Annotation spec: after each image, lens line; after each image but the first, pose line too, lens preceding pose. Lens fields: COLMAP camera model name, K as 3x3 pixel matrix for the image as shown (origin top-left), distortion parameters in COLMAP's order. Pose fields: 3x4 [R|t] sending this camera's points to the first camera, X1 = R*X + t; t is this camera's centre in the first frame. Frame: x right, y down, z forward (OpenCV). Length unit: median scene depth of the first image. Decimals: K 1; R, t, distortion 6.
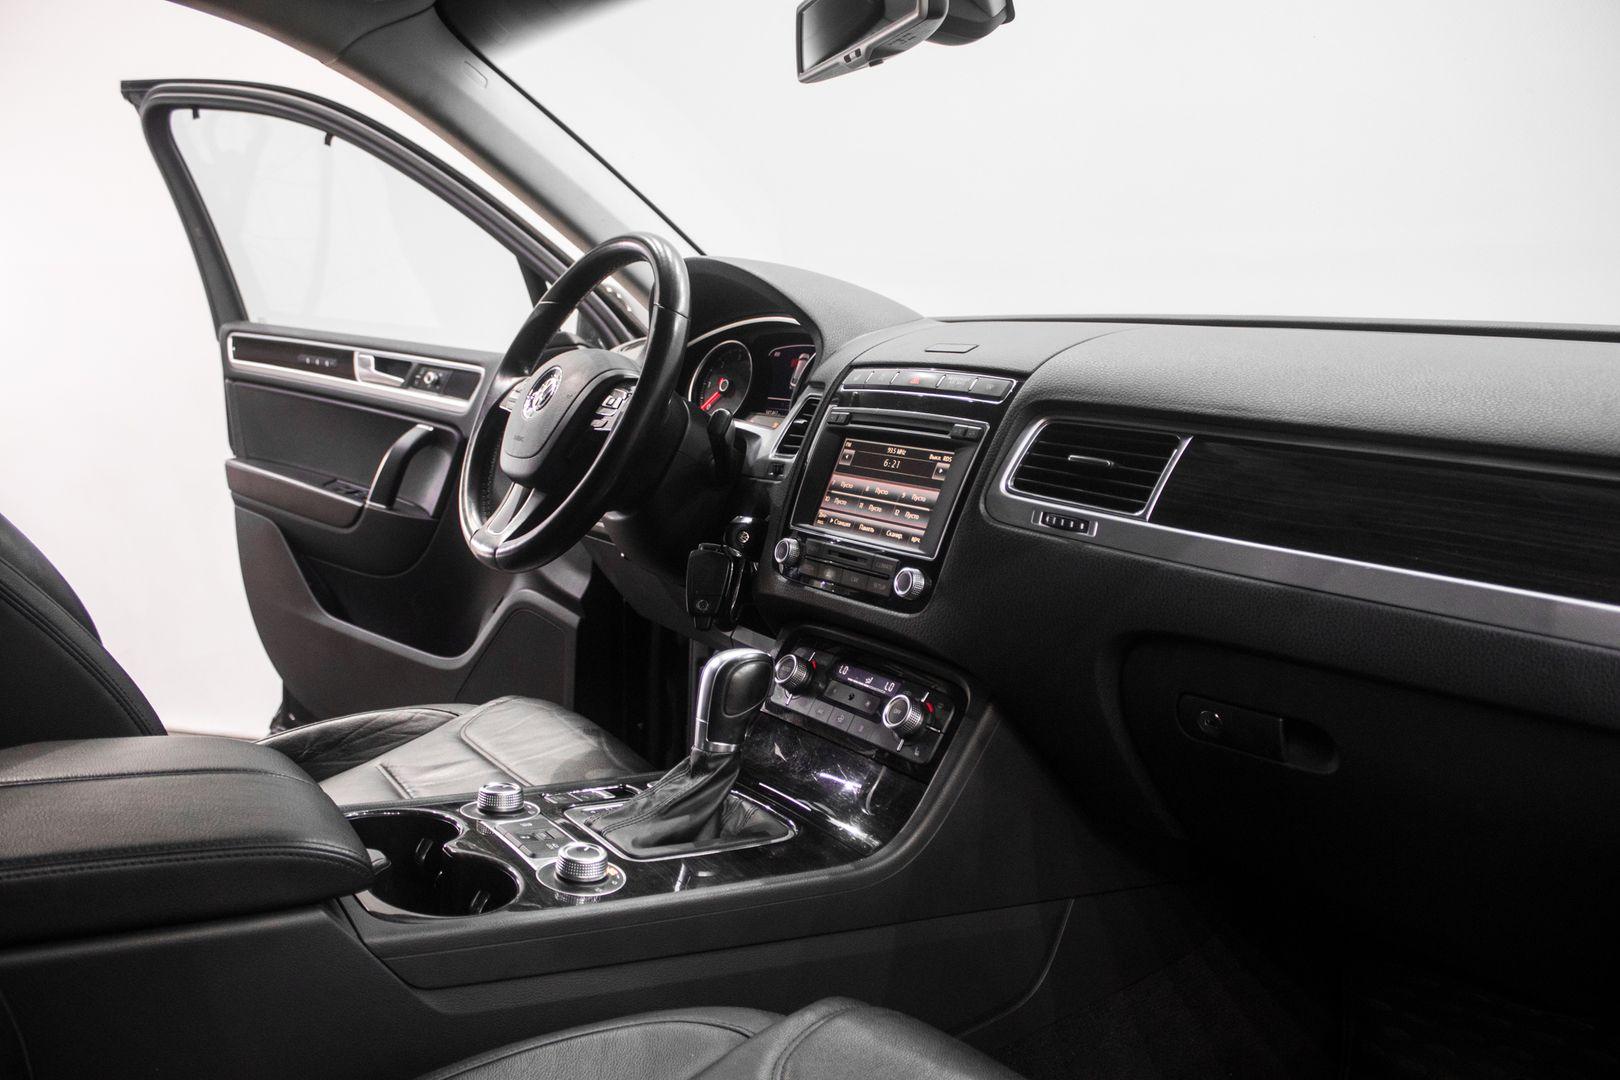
lens RADIAL K [[1367.5, 0, 810.0], [0, 1367.5, 540.0], [0, 0, 1]] dist [-0.097139, -0.000250]
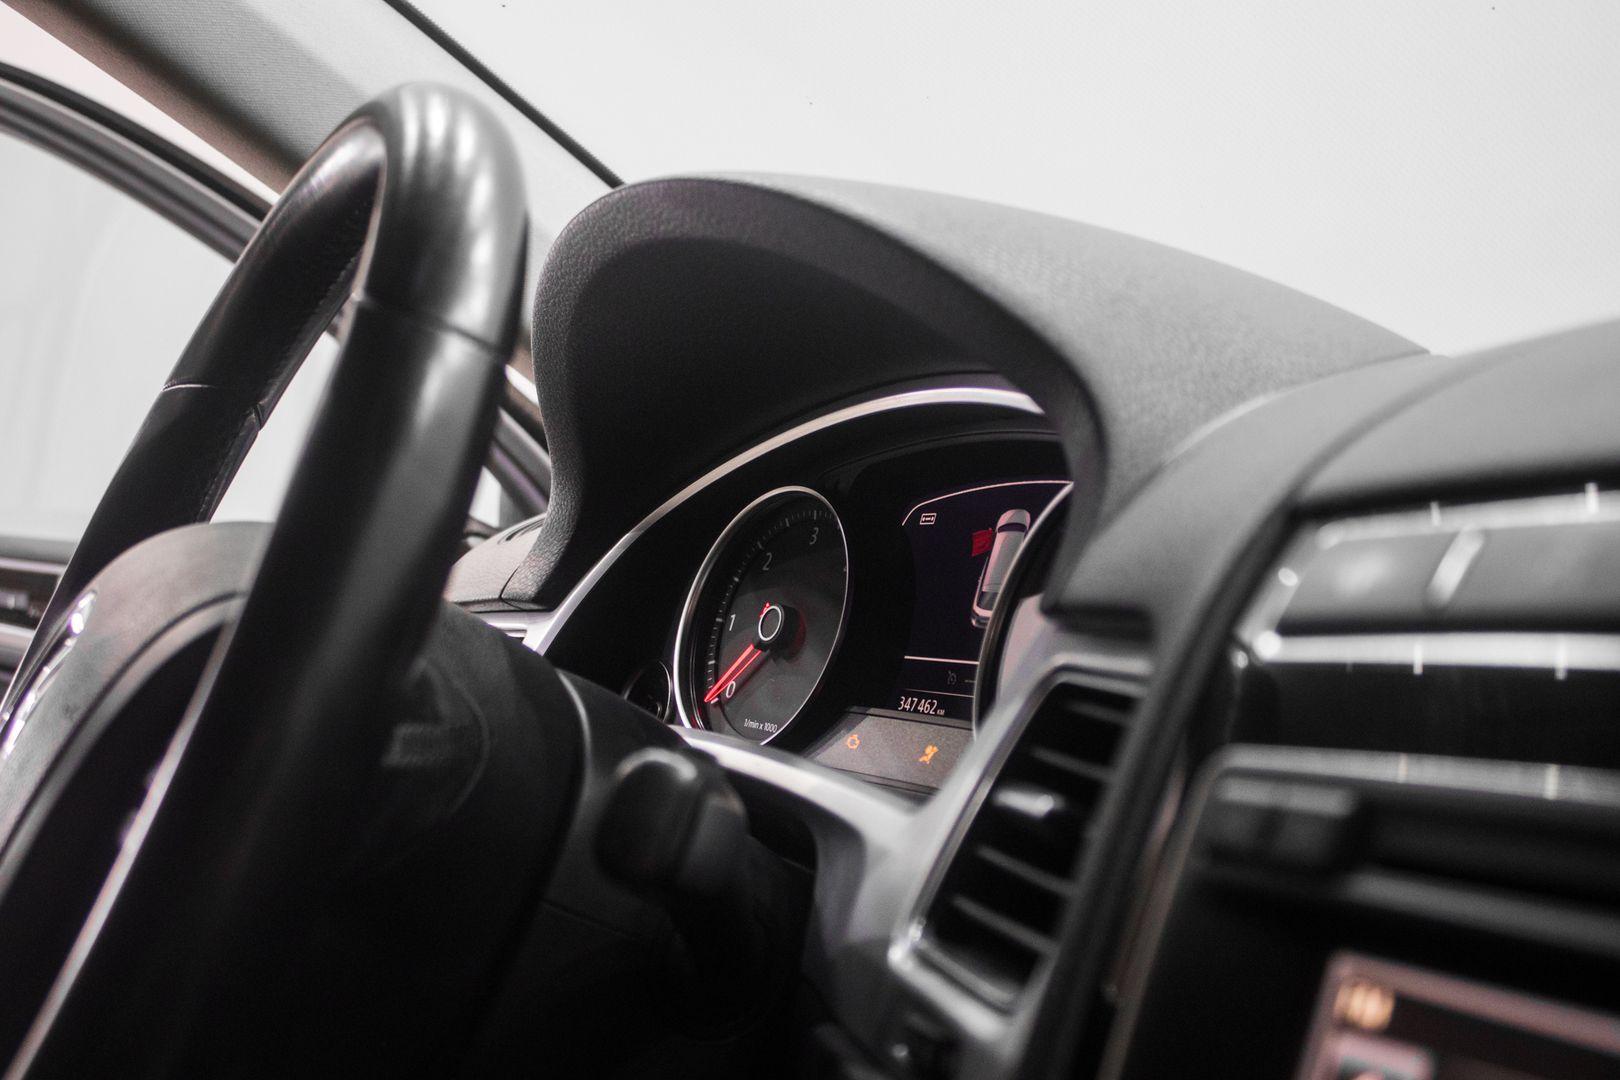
lens RADIAL K [[1886.1, 0, 810.0], [0, 1886.1, 540.0], [0, 0, 1]] dist [-0.003979, -0.004527]
pose [[0.993415, -0.053903, -0.101103, -0.007923], [0.038645, 0.988348, -0.147221, -0.075861], [0.107861, 0.142344, 0.983923, 0.635622]]
